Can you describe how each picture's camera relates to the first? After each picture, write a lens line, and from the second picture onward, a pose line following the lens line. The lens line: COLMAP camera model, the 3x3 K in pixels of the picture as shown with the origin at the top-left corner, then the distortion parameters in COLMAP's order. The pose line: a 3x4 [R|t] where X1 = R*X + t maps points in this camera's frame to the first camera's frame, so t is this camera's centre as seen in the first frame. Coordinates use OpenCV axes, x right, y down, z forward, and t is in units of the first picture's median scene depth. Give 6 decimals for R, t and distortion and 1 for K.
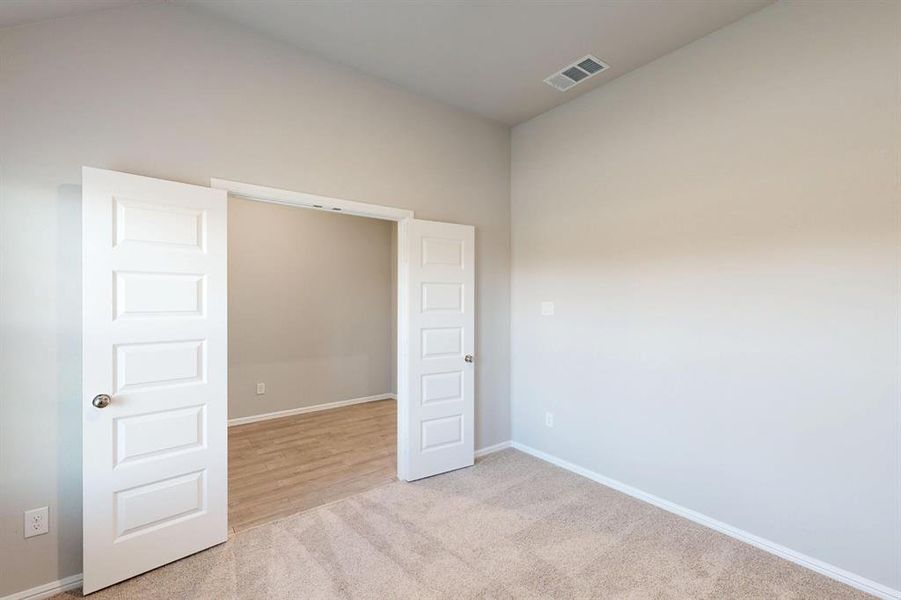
lens RADIAL K [[389.3, 0, 450.5], [0, 389.3, 300.0], [0, 0, 1]] dist [0.002781, 0.000313]
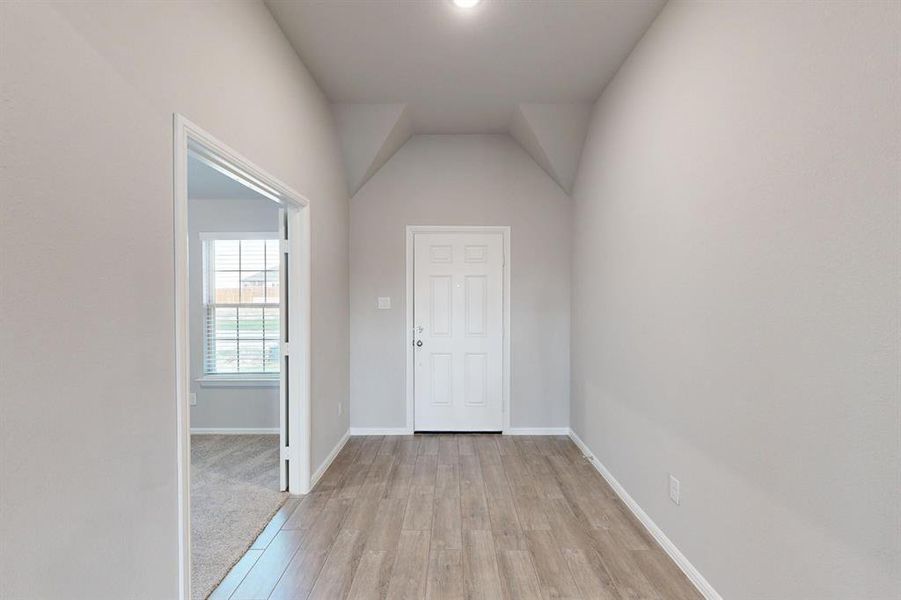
lens RADIAL K [[389.3, 0, 450.5], [0, 389.3, 300.0], [0, 0, 1]] dist [0.002781, 0.000313]
pose [[-0.610511, 0.004281, -0.791996, 0.072887], [-0.001201, 0.999979, 0.006331, -0.000677], [0.792007, 0.004816, -0.610494, 1.967561]]
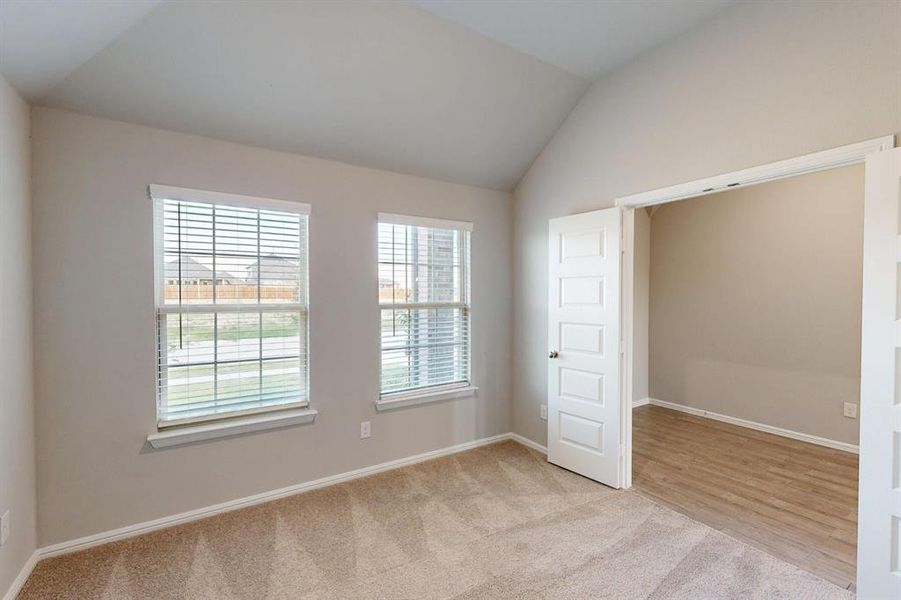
lens RADIAL K [[389.3, 0, 450.5], [0, 389.3, 300.0], [0, 0, 1]] dist [0.002781, 0.000313]
pose [[-0.091395, 0.005500, -0.995800, 0.639434], [0.004178, 0.999978, 0.005140, 0.006062], [0.995806, -0.003691, -0.091416, 0.529398]]
